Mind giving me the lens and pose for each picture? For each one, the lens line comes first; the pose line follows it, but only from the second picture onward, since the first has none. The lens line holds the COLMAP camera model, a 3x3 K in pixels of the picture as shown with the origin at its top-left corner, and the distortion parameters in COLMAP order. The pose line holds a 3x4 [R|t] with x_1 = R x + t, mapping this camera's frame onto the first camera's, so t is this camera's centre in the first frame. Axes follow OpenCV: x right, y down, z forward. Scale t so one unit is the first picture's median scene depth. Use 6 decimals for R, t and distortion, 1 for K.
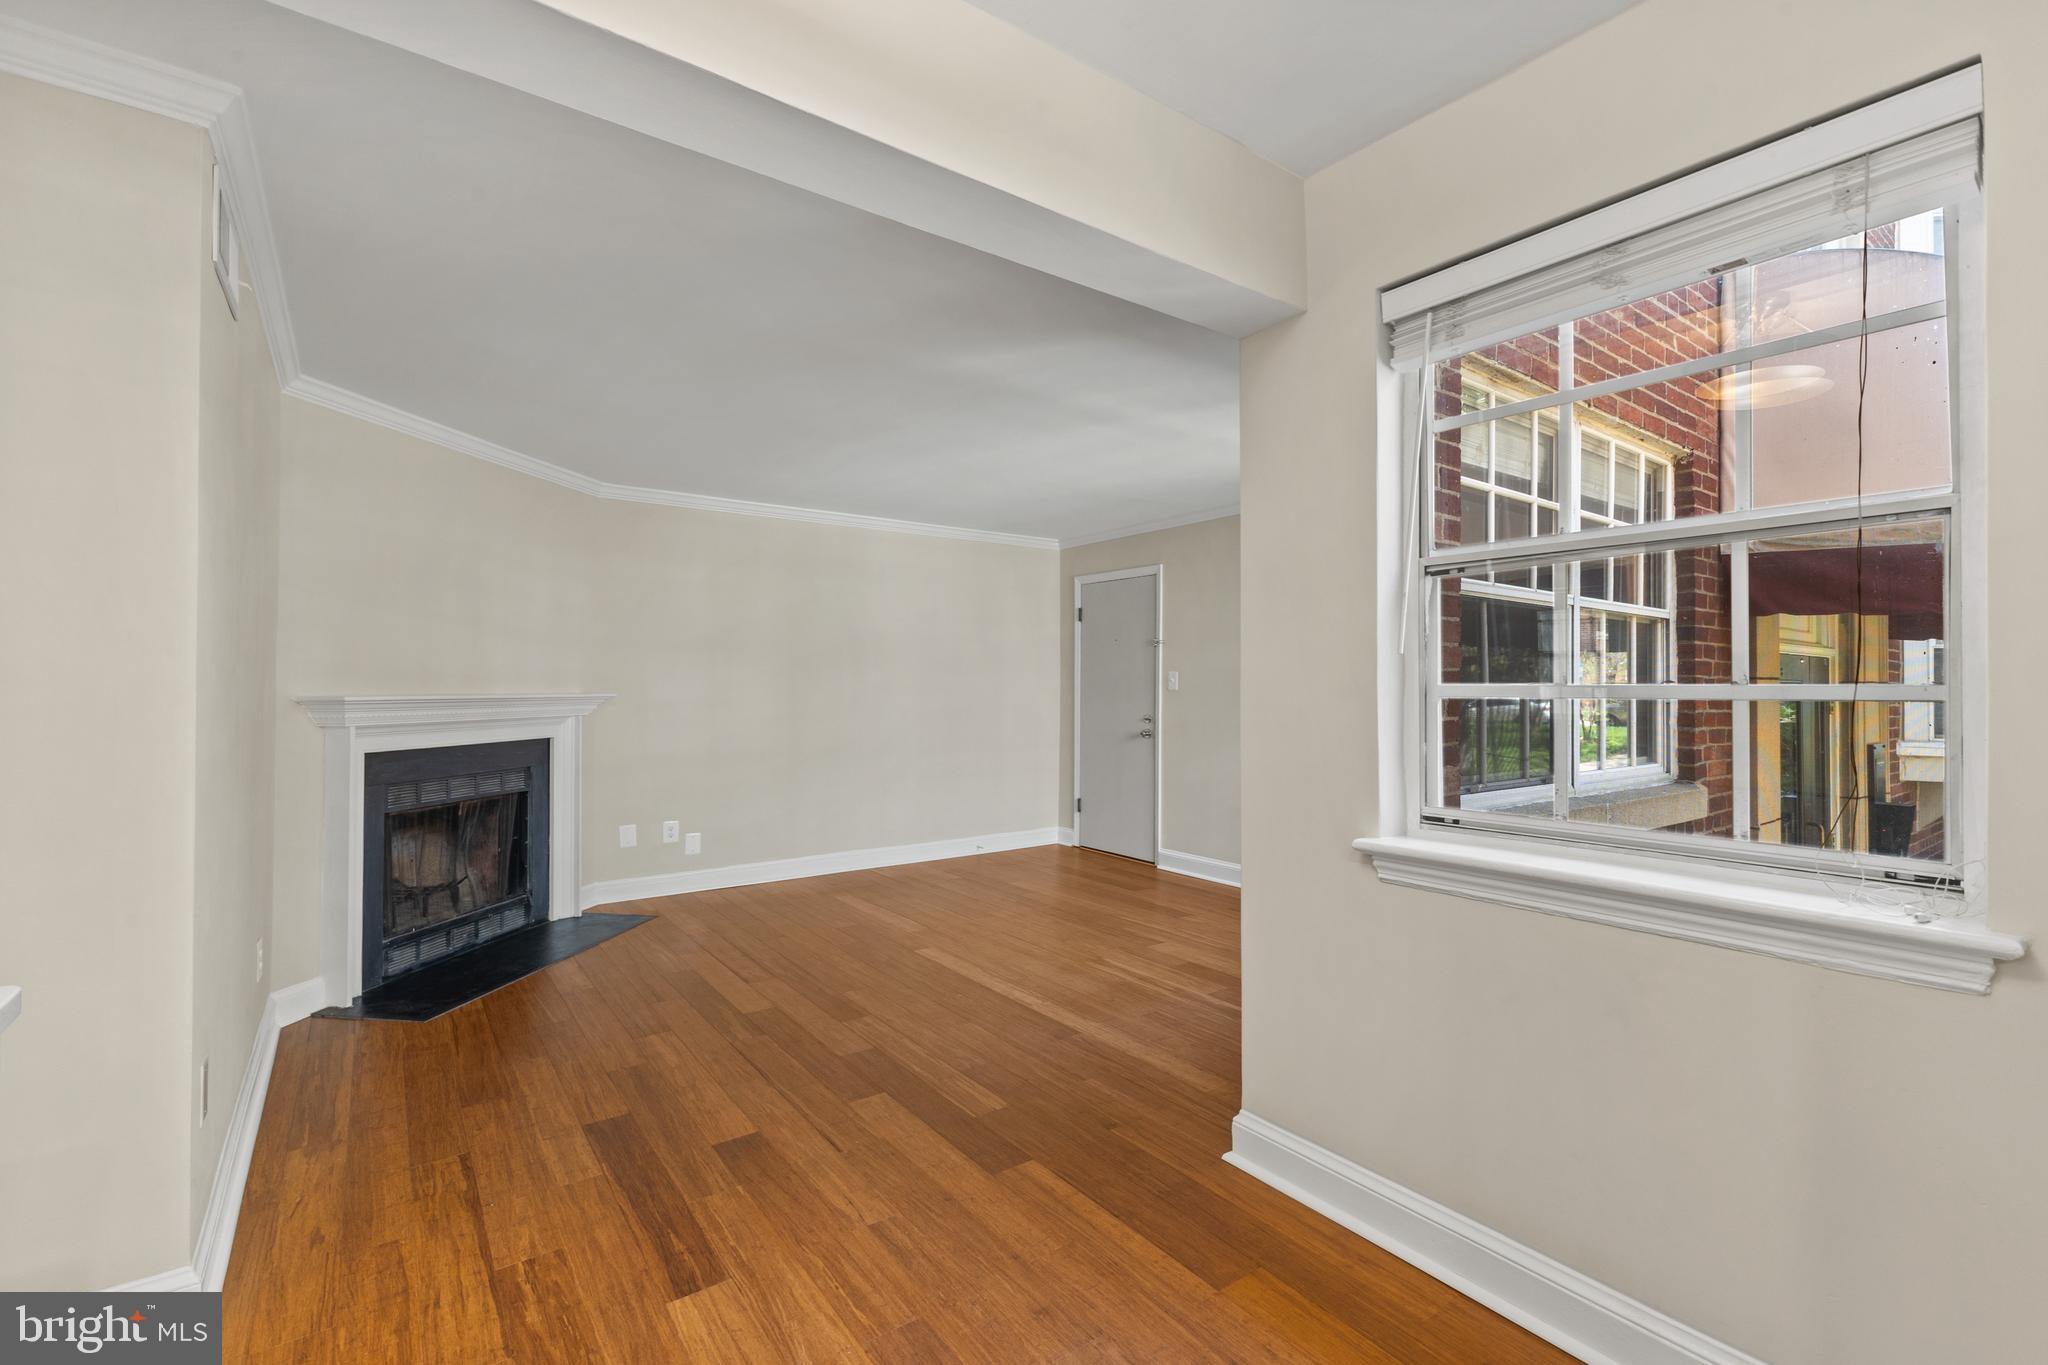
lens RADIAL K [[891.9, 0, 1024.0], [0, 891.9, 682.5], [0, 0, 1]] dist [0.010206, -0.000293]
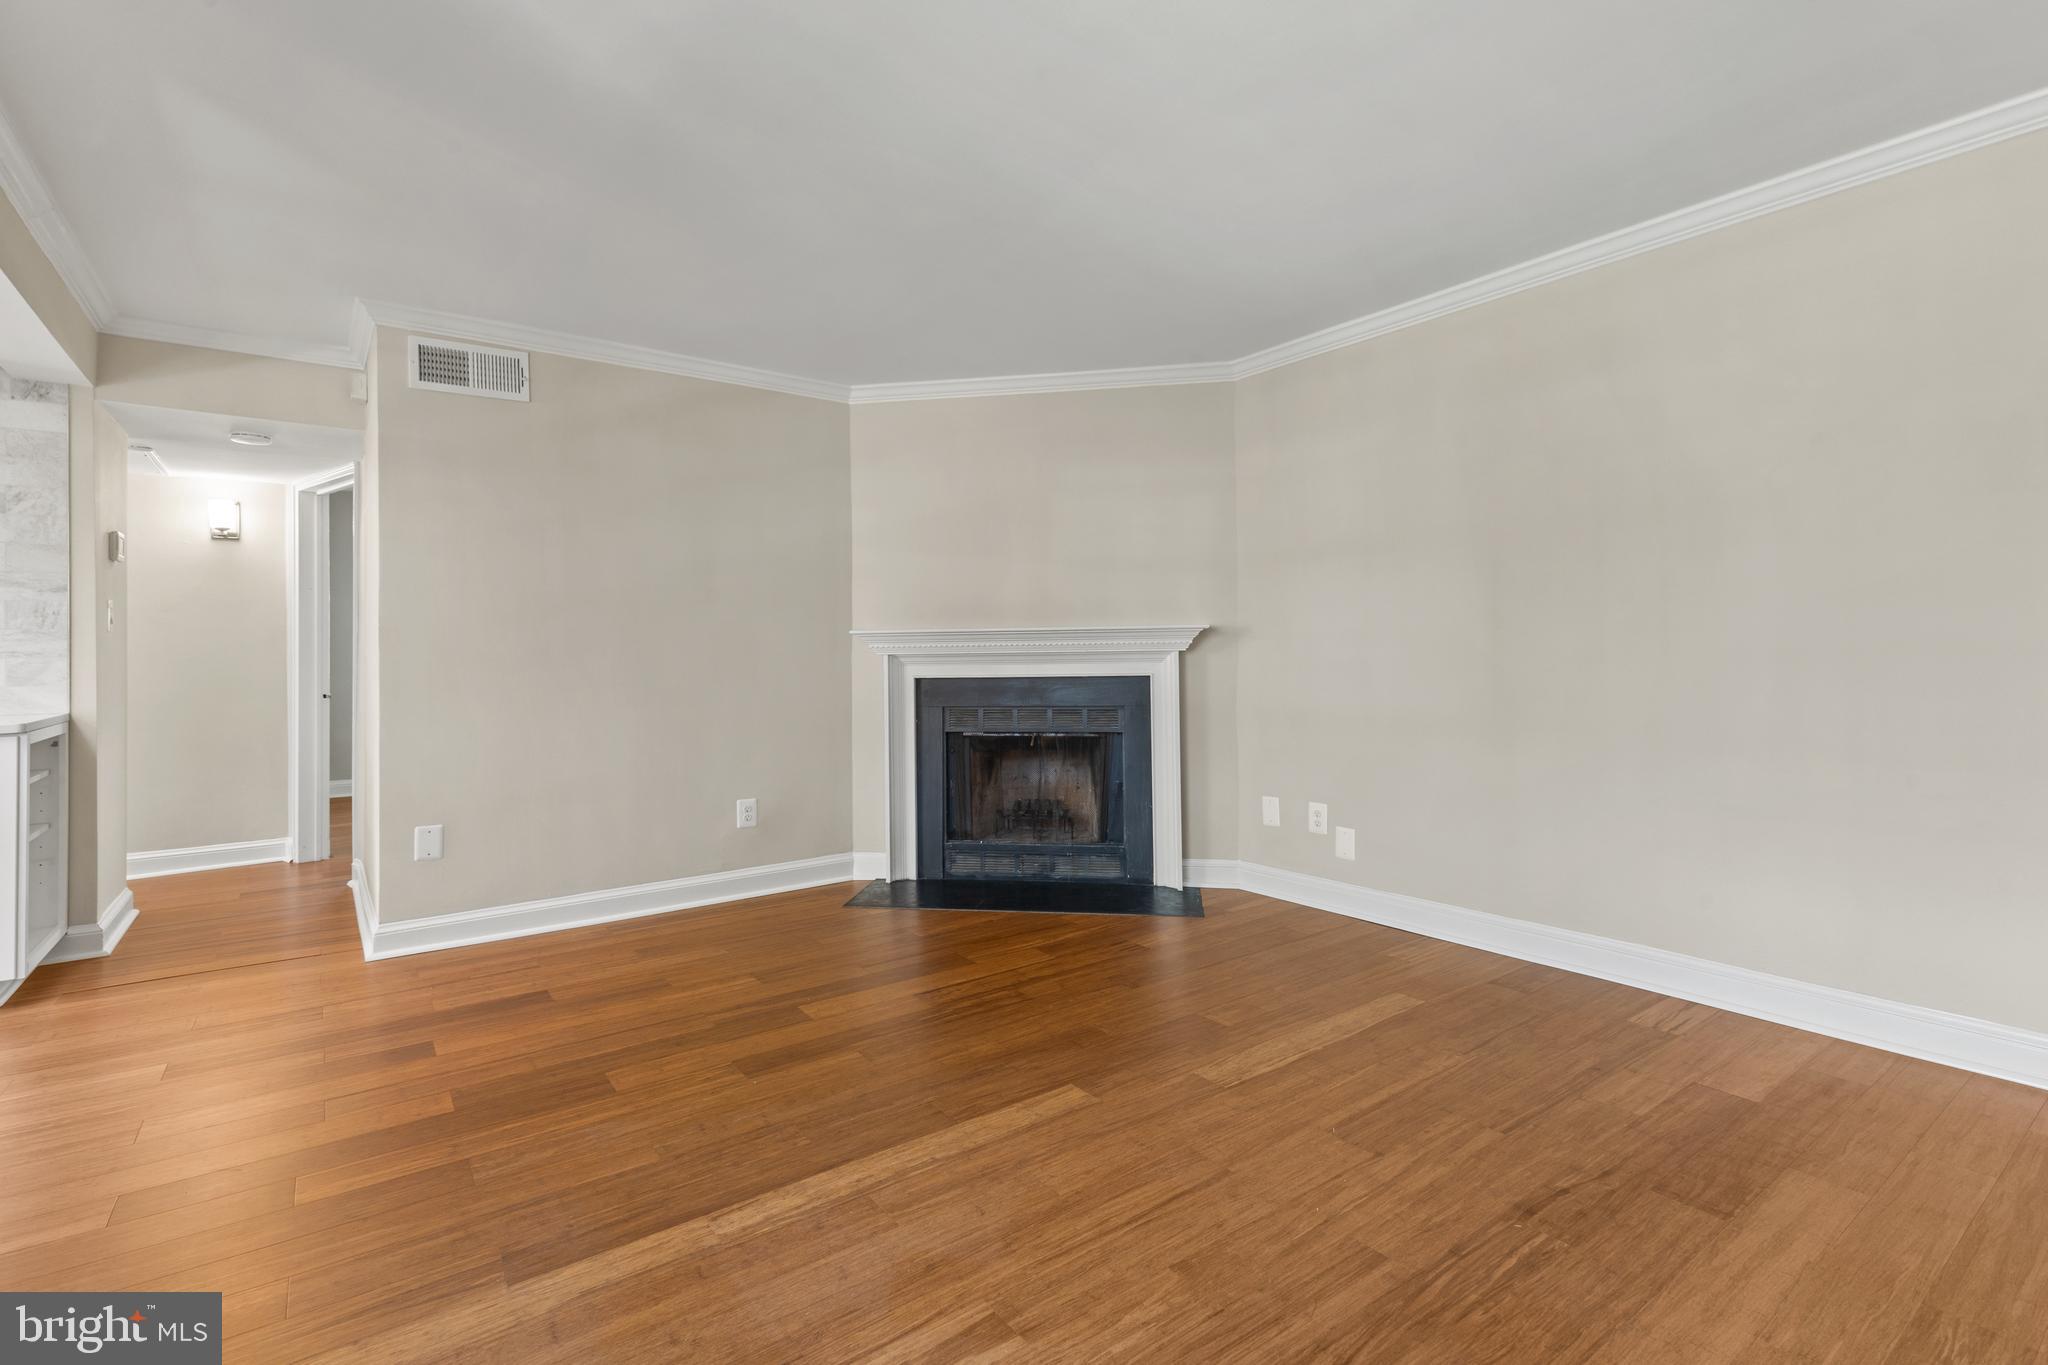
lens RADIAL K [[936.3, 0, 1011.2], [0, 936.3, 642.2], [0, 0, 1]] dist [0.013108, -0.000276]
pose [[-0.001980, -0.014095, -0.999899, 0.485519], [0.019009, 0.999719, -0.014130, 0.048024], [0.999817, -0.019035, -0.001711, 1.069606]]
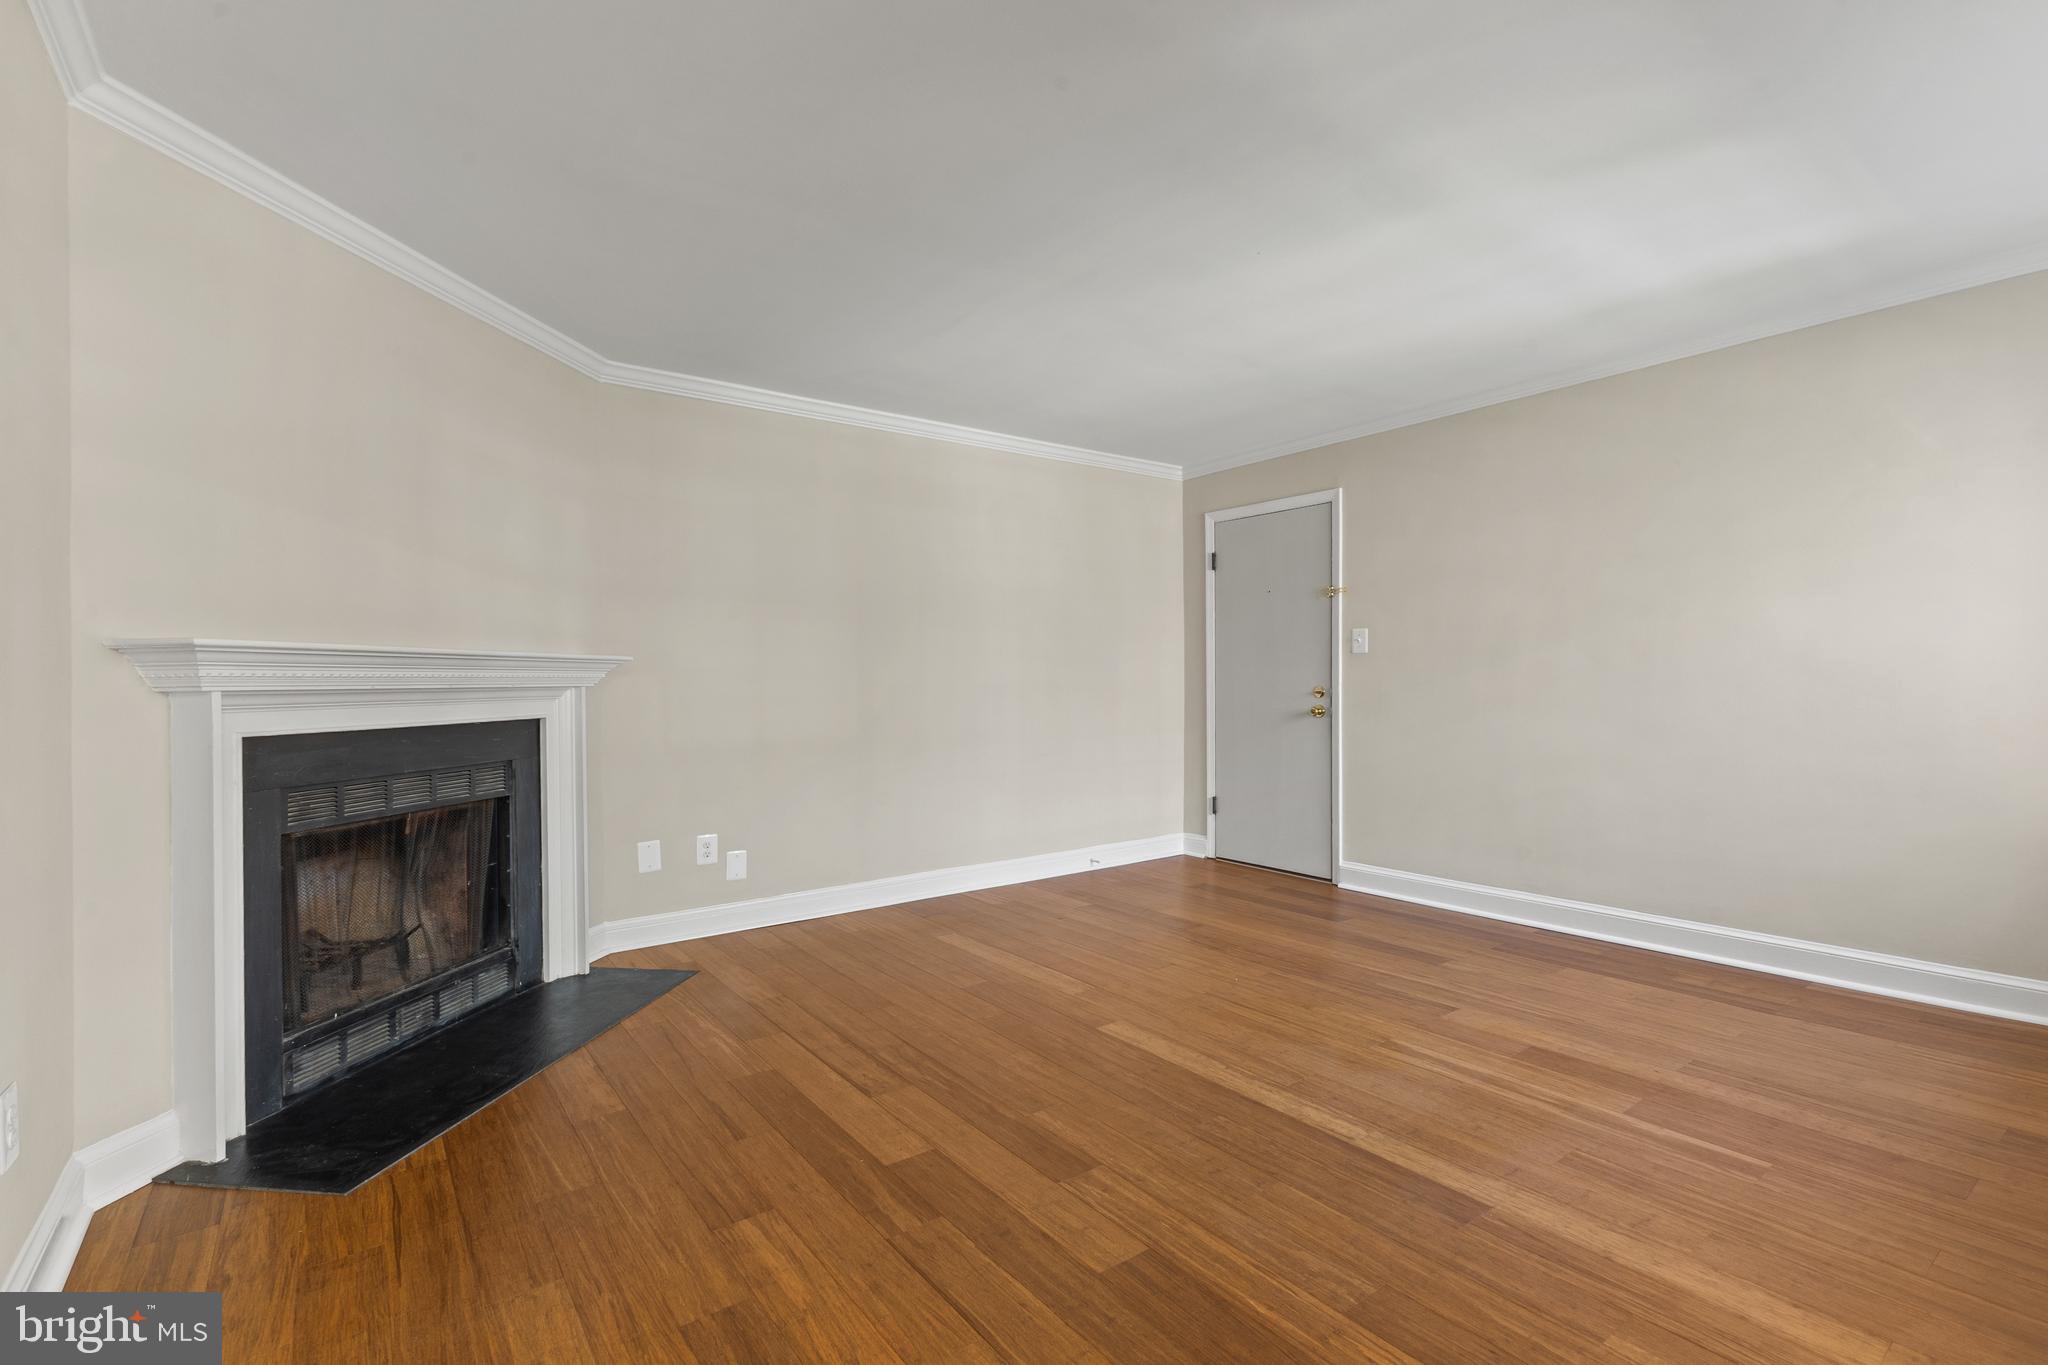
lens RADIAL K [[928.8, 0, 1030.1], [0, 928.8, 688.1], [0, 0, 1]] dist [0.011025, -0.001706]
pose [[0.999861, -0.009545, 0.013642, -0.198668], [0.009354, 0.999858, 0.013983, 0.039238], [-0.013774, -0.013854, 0.999809, 0.340047]]
